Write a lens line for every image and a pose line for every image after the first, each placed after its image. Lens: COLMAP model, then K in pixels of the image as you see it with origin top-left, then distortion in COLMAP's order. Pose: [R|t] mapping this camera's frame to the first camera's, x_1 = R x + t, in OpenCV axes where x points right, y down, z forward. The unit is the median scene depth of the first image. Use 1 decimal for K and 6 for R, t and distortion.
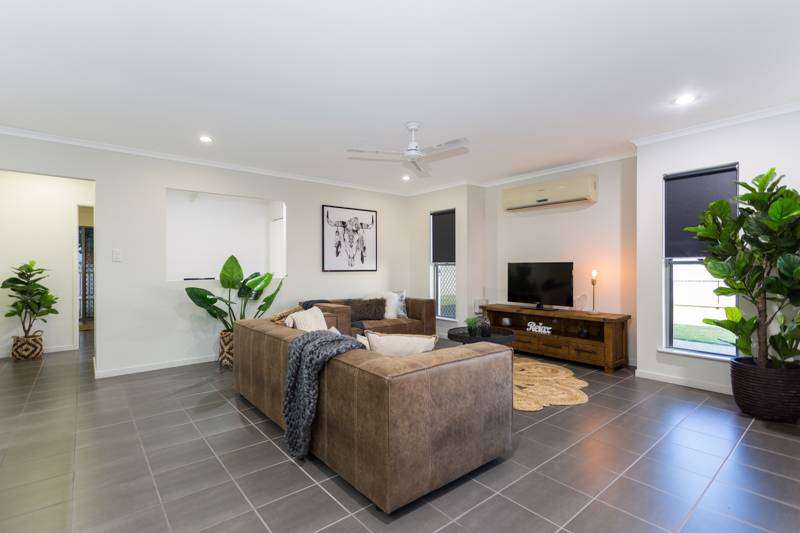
lens RADIAL K [[384.2, 0, 383.8], [0, 384.2, 266.0], [0, 0, 1]] dist [-0.001458, 0.001030]
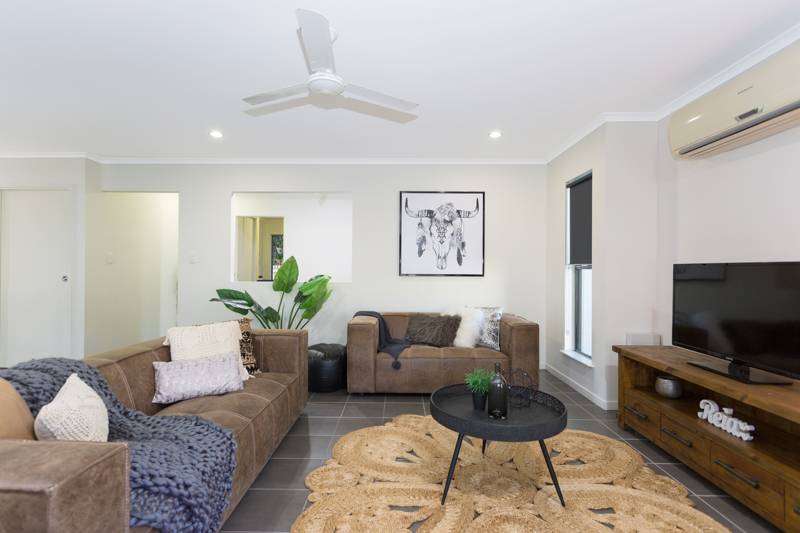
lens RADIAL K [[384.2, 0, 397.5], [0, 384.2, 267.1], [0, 0, 1]] dist [-0.001458, 0.001030]
pose [[0.768404, 0.002271, -0.639961, 0.331906], [-0.003923, 0.999992, -0.001162, -0.002034], [0.639953, 0.003404, 0.768406, 0.375197]]
